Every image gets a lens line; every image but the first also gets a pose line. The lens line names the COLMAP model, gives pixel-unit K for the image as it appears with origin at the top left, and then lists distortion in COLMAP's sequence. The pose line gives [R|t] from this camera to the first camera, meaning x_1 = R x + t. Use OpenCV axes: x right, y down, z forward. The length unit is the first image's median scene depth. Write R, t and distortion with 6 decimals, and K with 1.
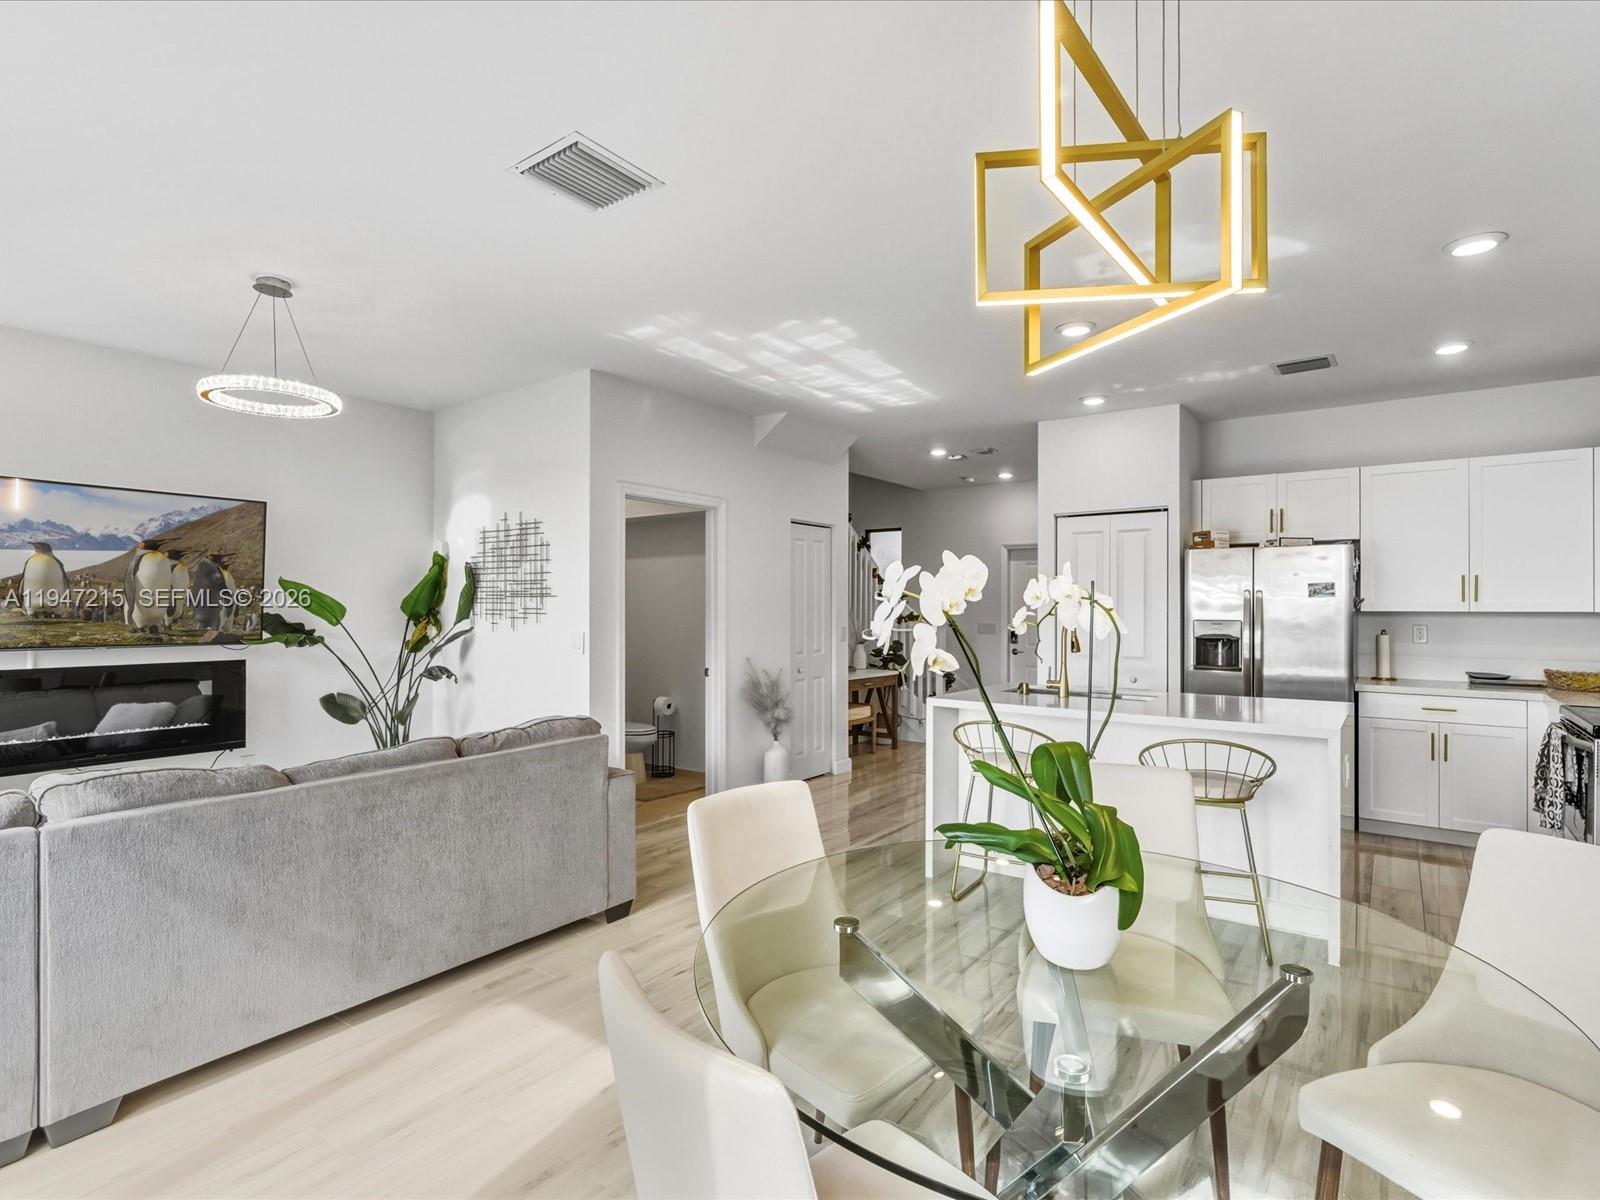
lens RADIAL K [[821.9, 0, 800.3], [0, 821.9, 603.6], [0, 0, 1]] dist [-0.000013, -0.000806]
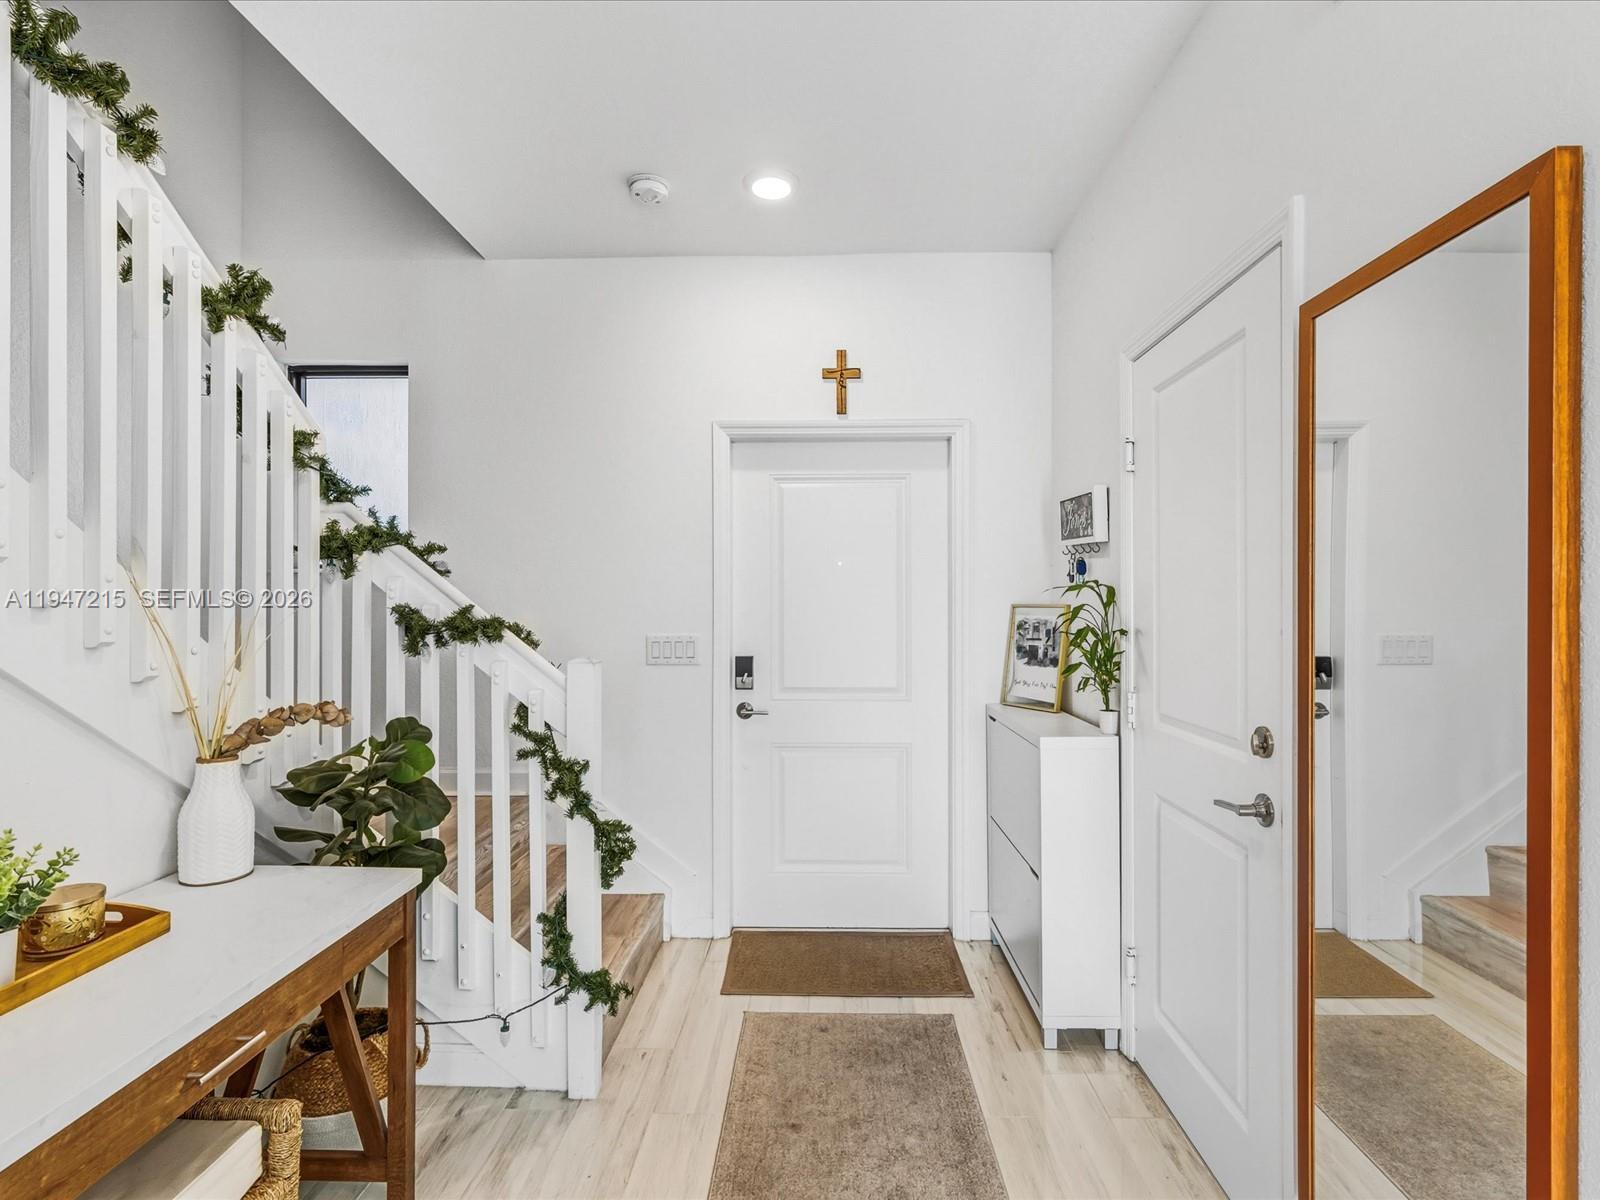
lens RADIAL K [[821.9, 0, 800.3], [0, 821.9, 603.6], [0, 0, 1]] dist [-0.000013, -0.000806]
pose [[0.830470, -0.004464, 0.557046, 0.126639], [0.000477, 0.999973, 0.007302, 0.011696], [-0.557064, -0.005799, 0.830450, 1.176395]]
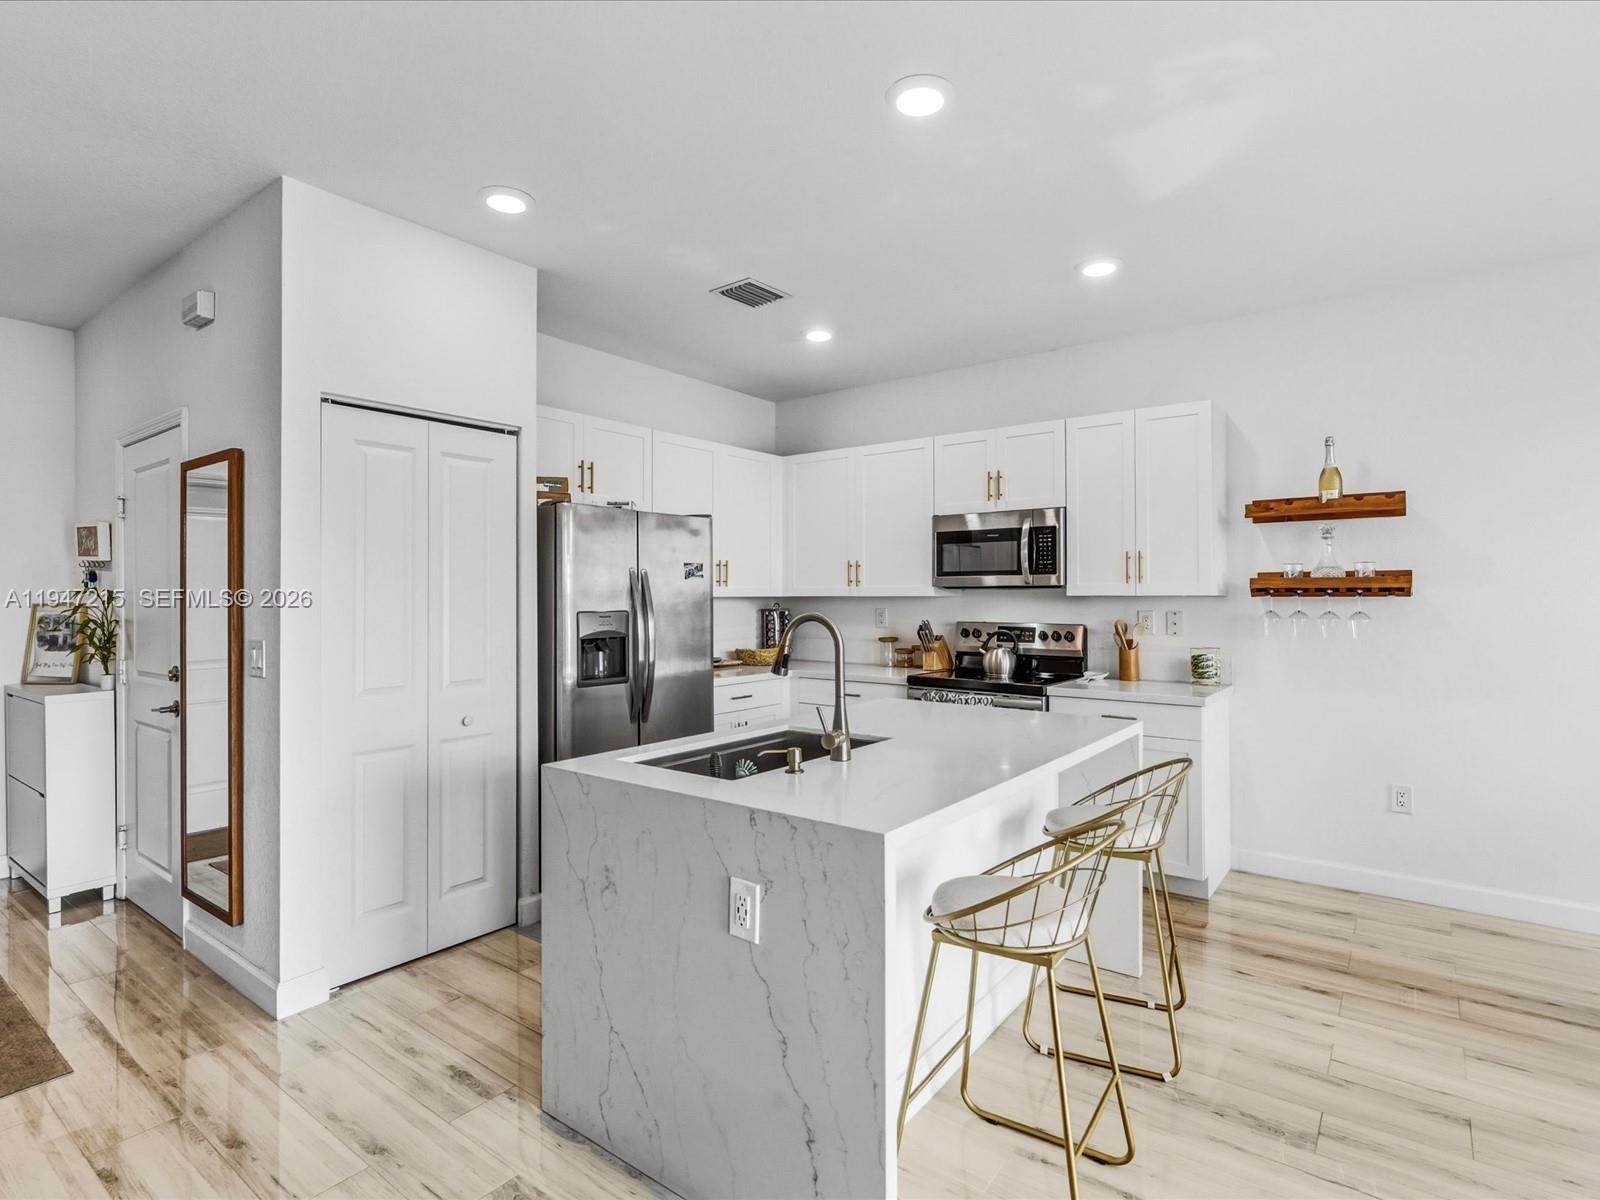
lens RADIAL K [[815.4, 0, 817.0], [0, 815.4, 592.6], [0, 0, 1]] dist [0.000620, 0.000116]
pose [[0.017310, 0.000214, 0.999850, -0.170084], [-0.002169, 0.999998, -0.000177, 0.004565], [-0.999848, -0.002166, 0.017310, 0.829047]]
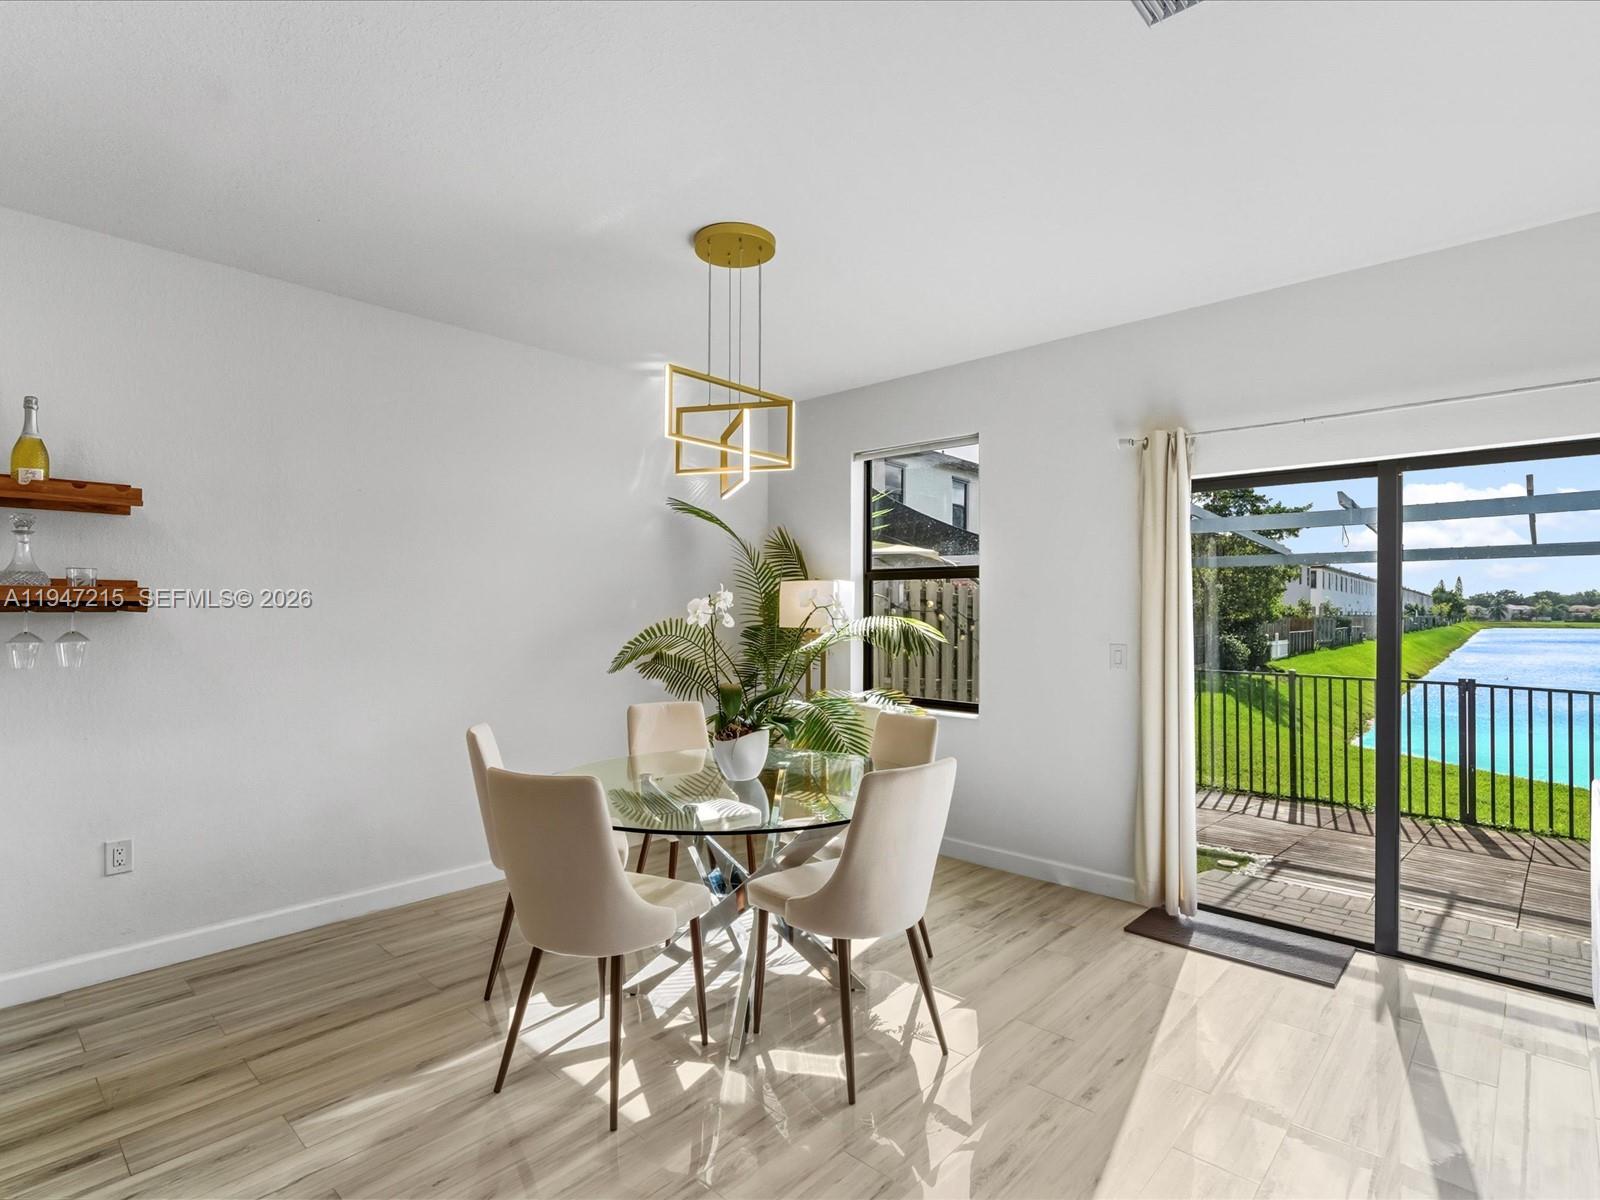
lens RADIAL K [[800.2, 0, 800.0], [0, 800.2, 600.0], [0, 0, 1]] dist [-0.000669, 0.000006]
pose [[-0.993092, -0.004128, 0.117268, -0.005105], [-0.005776, 0.999889, -0.013714, 0.003362], [-0.117198, -0.014297, -0.993006, 0.848586]]
